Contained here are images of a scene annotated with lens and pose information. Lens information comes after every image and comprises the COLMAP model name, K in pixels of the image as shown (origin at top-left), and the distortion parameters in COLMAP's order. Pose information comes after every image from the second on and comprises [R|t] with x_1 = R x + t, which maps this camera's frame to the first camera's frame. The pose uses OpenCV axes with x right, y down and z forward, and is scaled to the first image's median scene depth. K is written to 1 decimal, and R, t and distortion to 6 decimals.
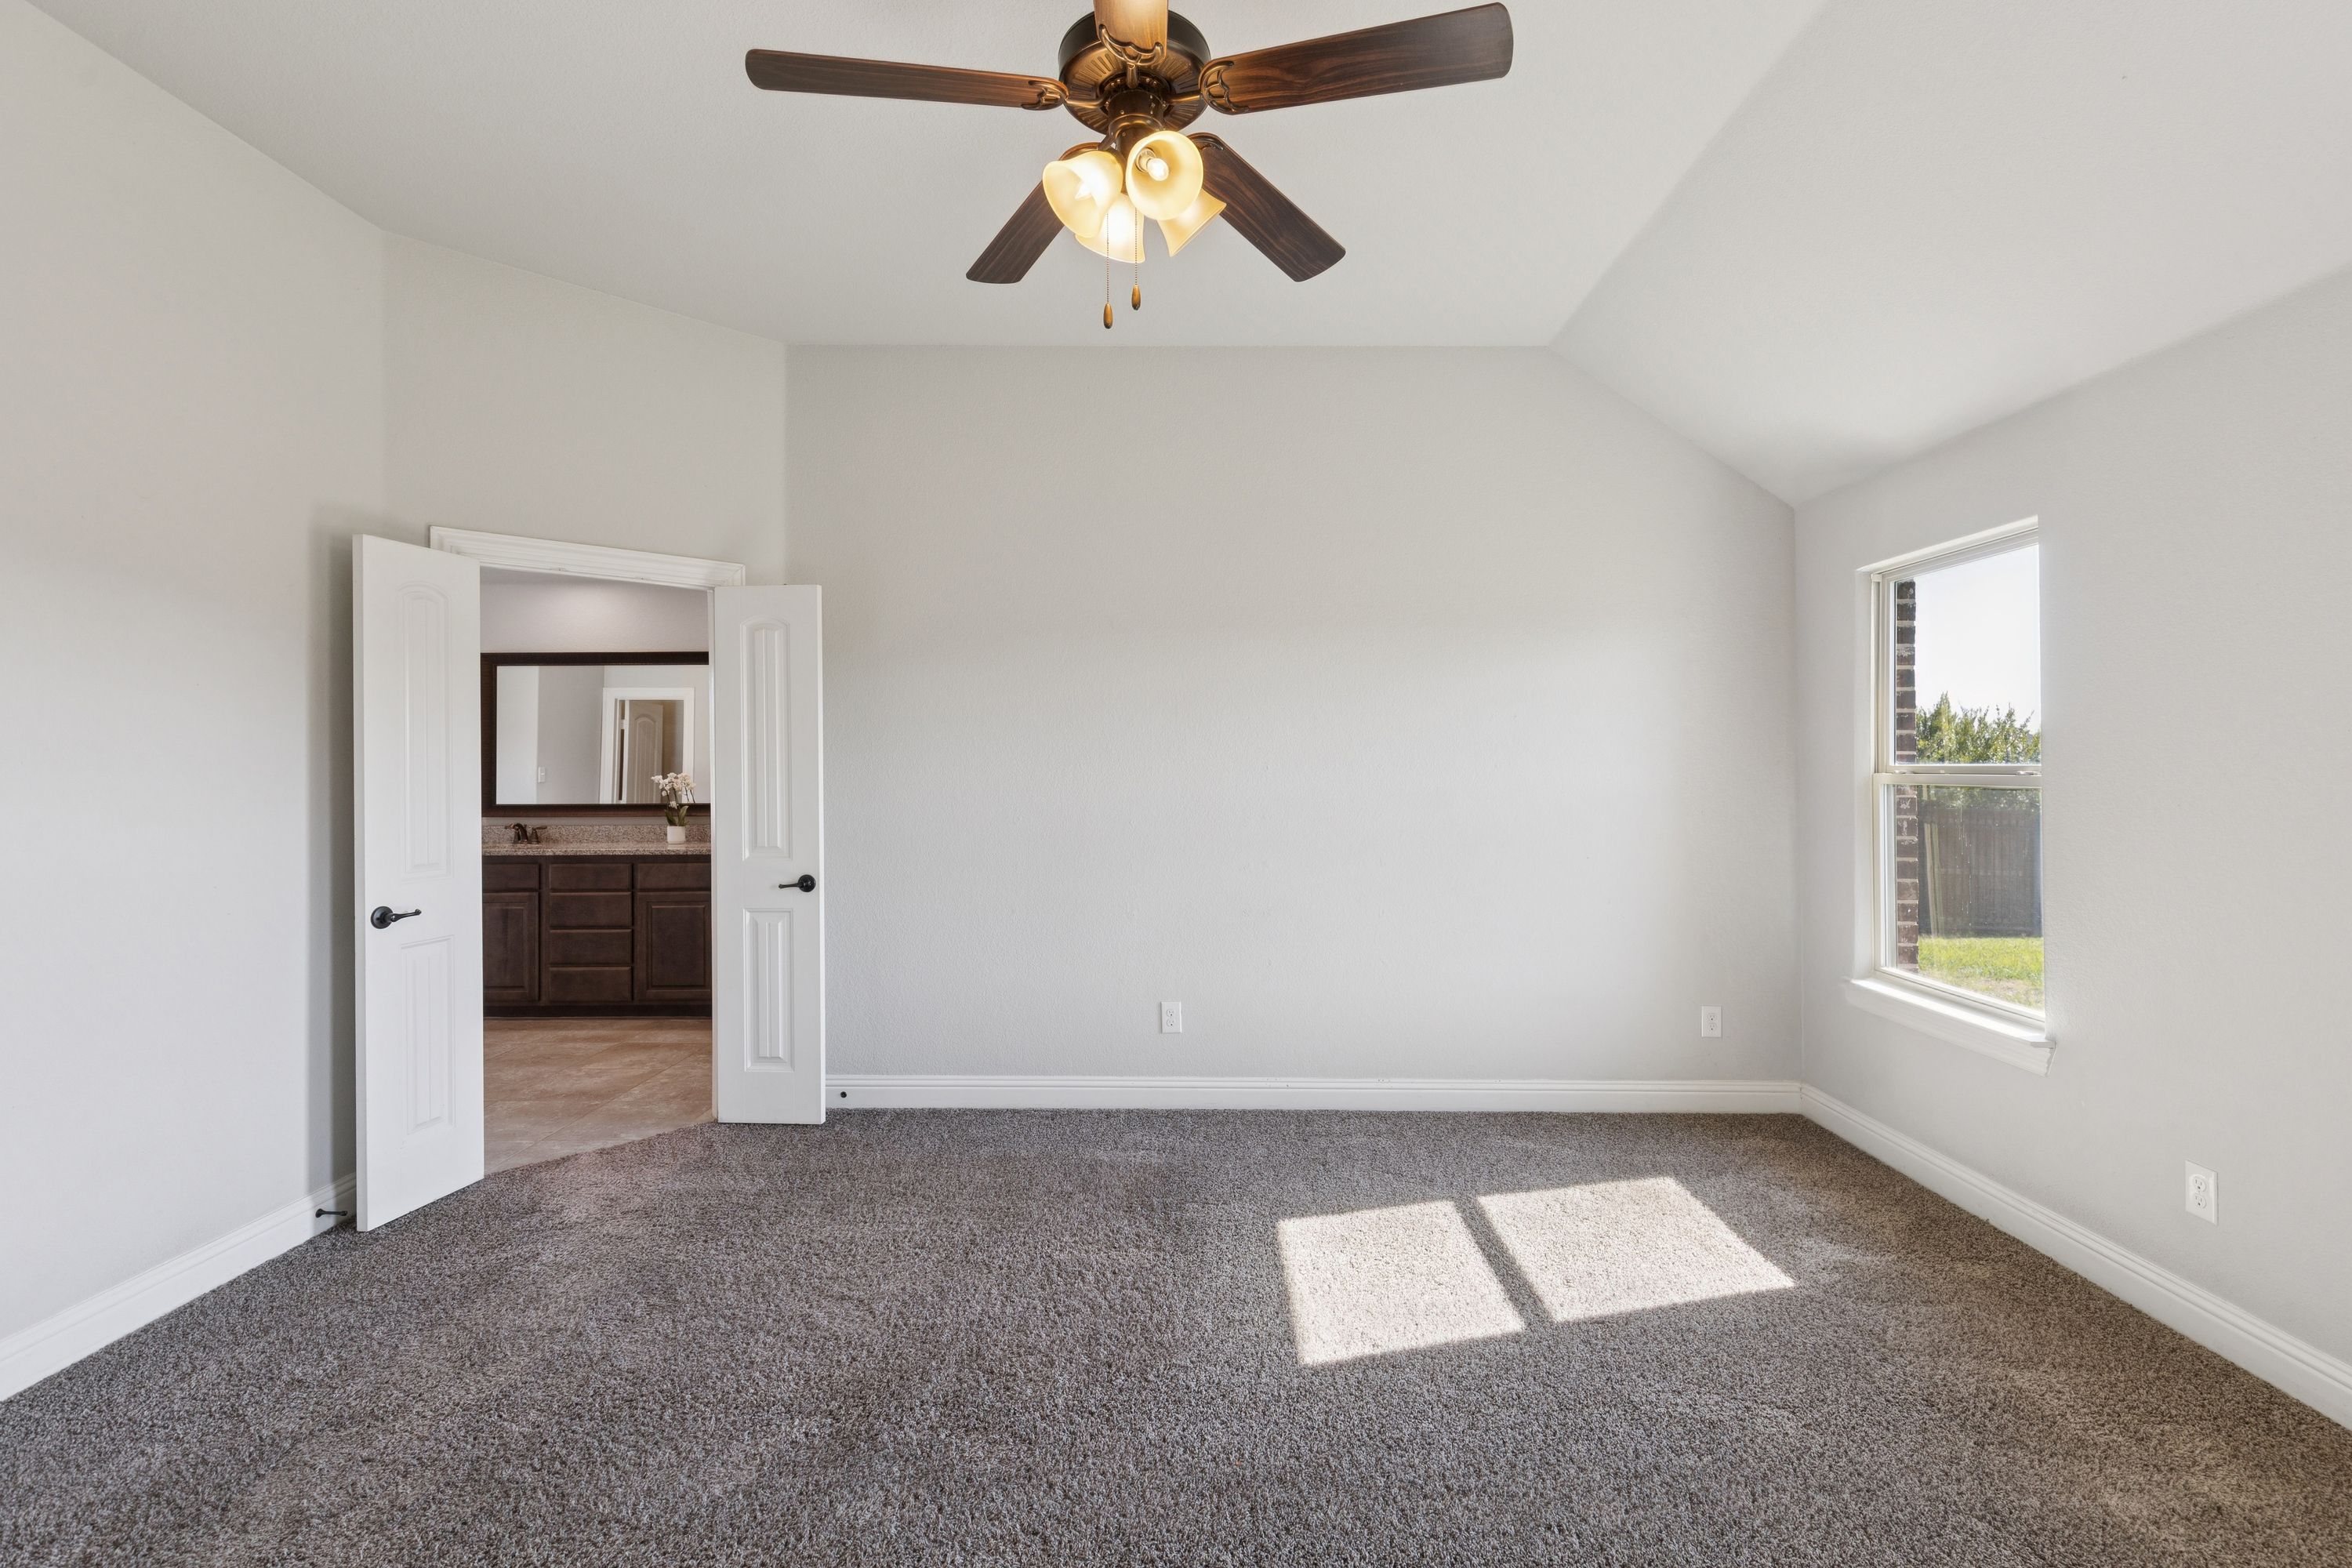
lens RADIAL K [[1090.1, 0, 1177.4], [0, 1090.1, 766.9], [0, 0, 1]] dist [0.012280, -0.001463]
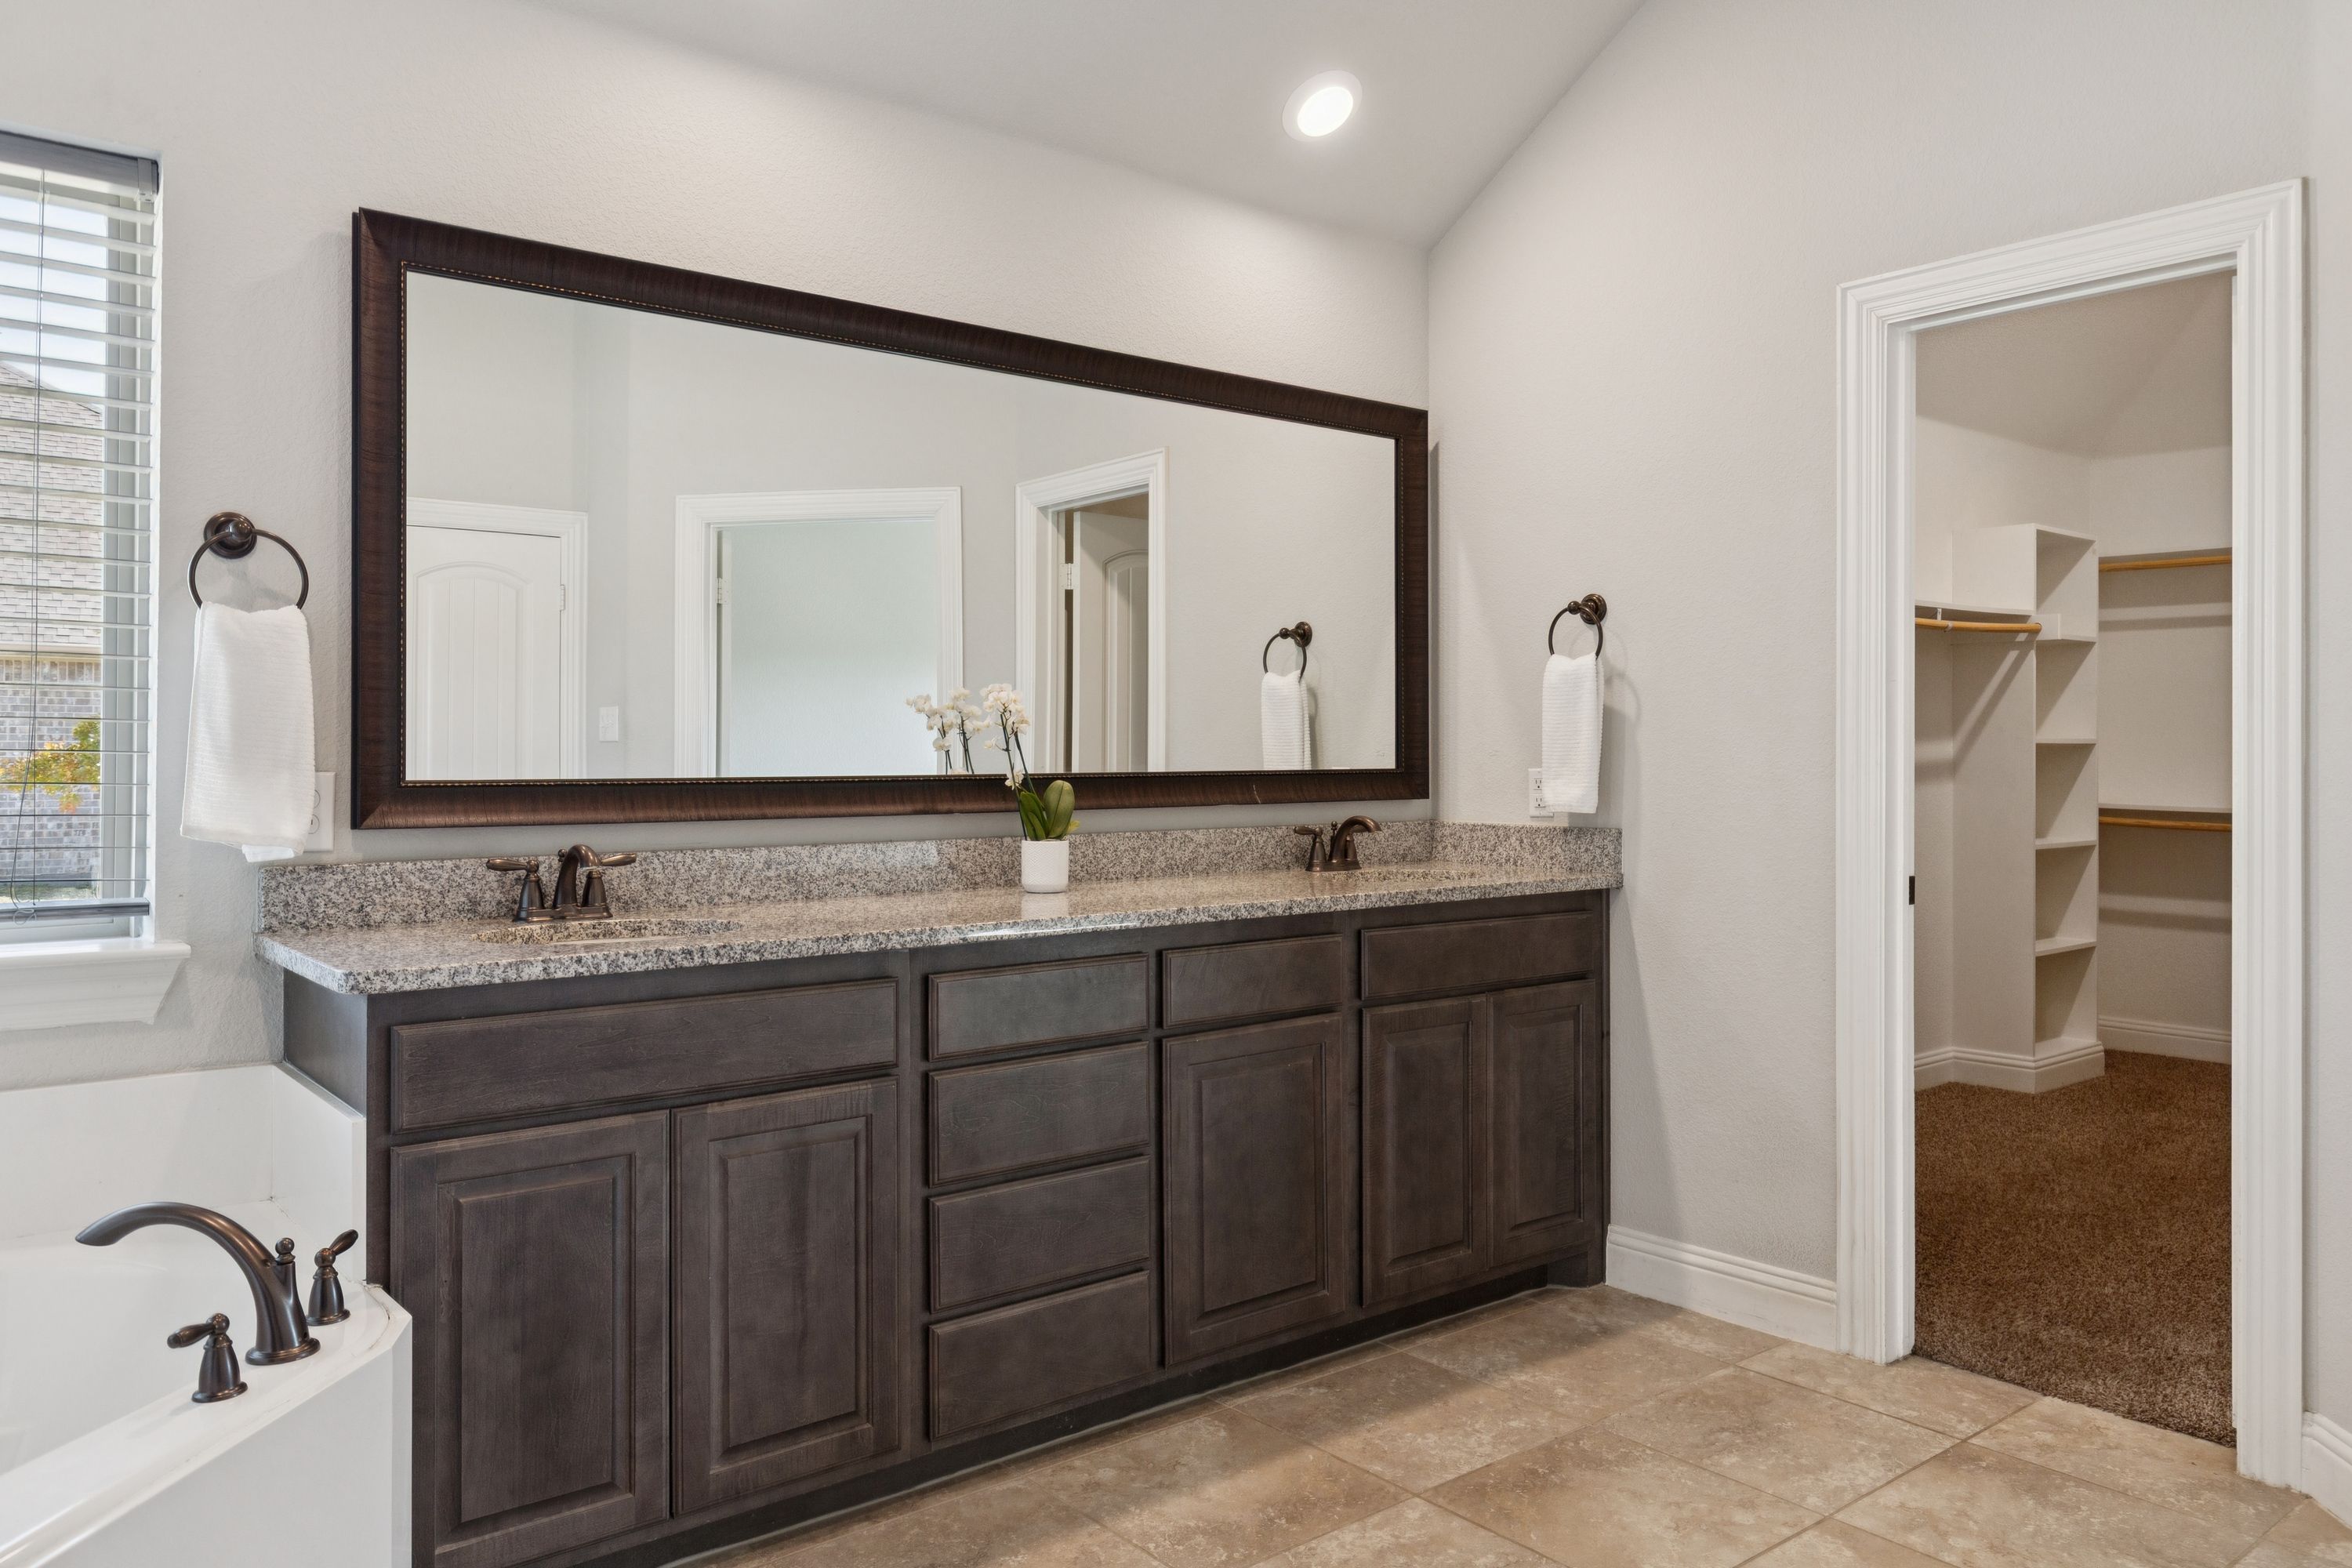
lens RADIAL K [[1637.1, 0, 1190.1], [0, 1637.1, 735.1], [0, 0, 1]] dist [-0.006816, 0.009108]
pose [[0.742903, 0.014255, 0.669247, -0.768884], [-0.009548, 0.999897, -0.010699, 0.026102], [-0.669331, 0.001559, 0.742963, 0.587794]]
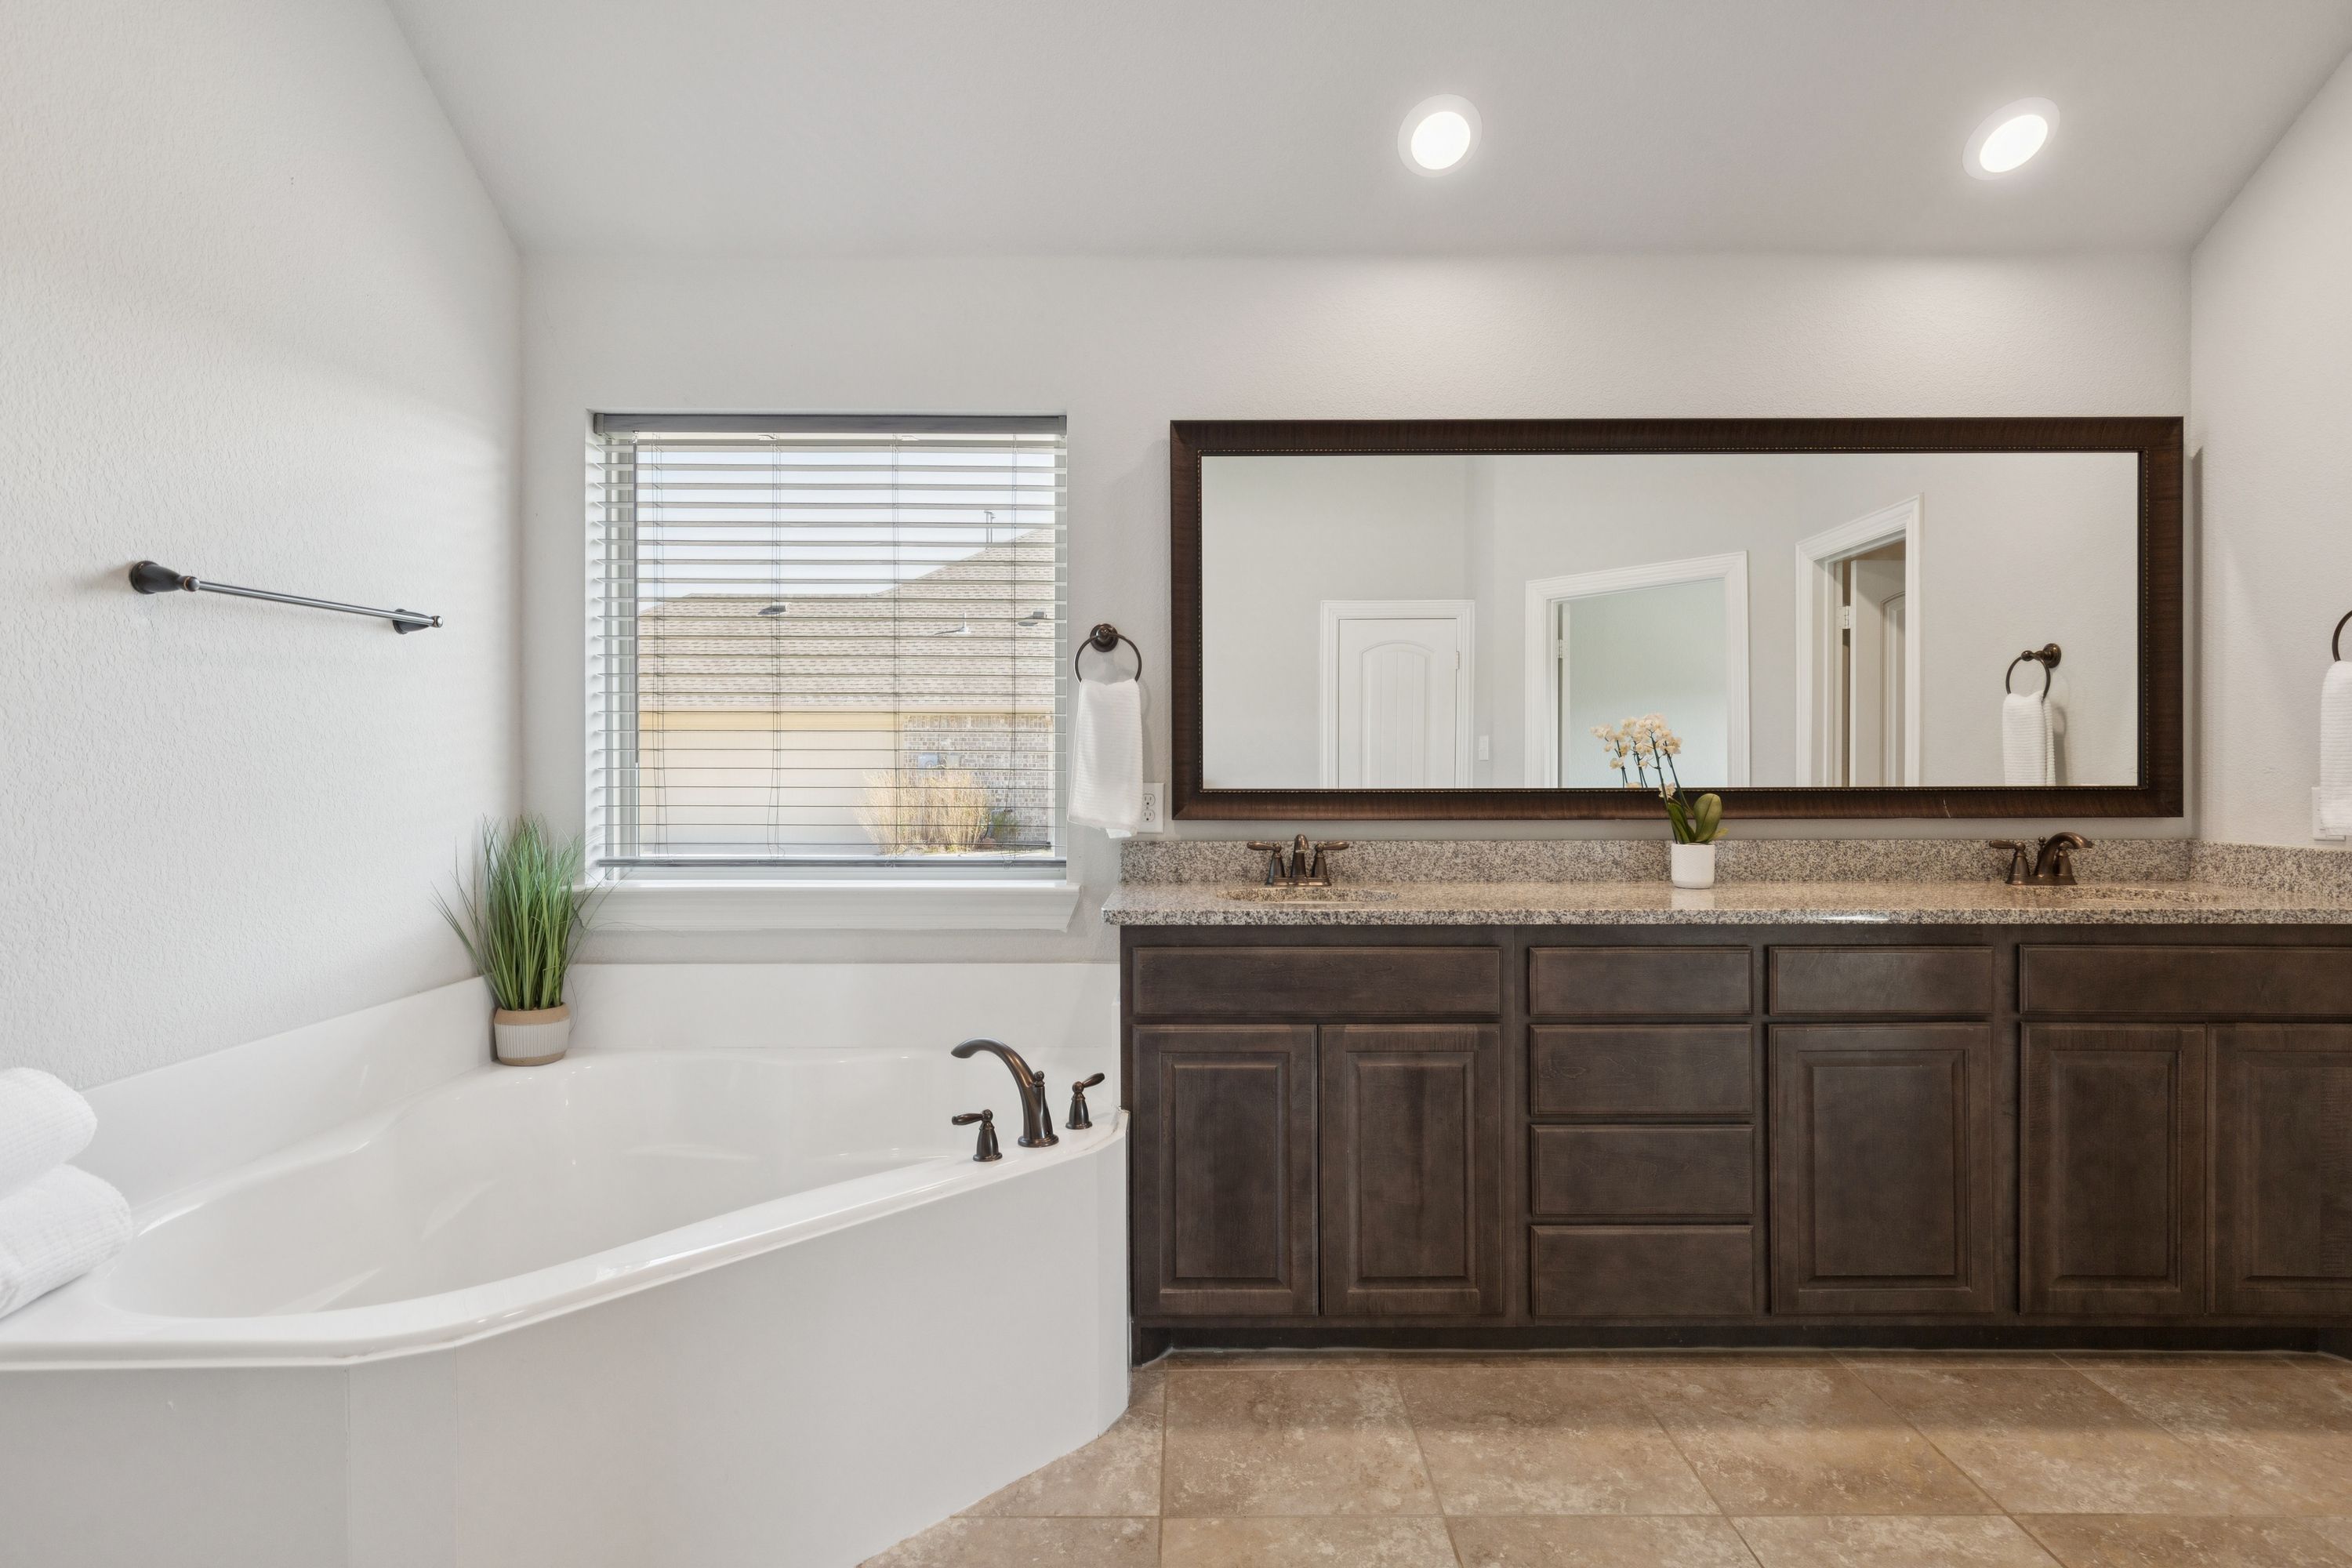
lens RADIAL K [[1173.5, 0, 1191.9], [0, 1173.5, 774.7], [0, 0, 1]] dist [0.002212, -0.001624]
pose [[0.998853, 0.005916, 0.047521, -0.665603], [-0.006445, 0.999919, 0.010977, 0.024597], [-0.047452, -0.011271, 0.998810, 0.572427]]
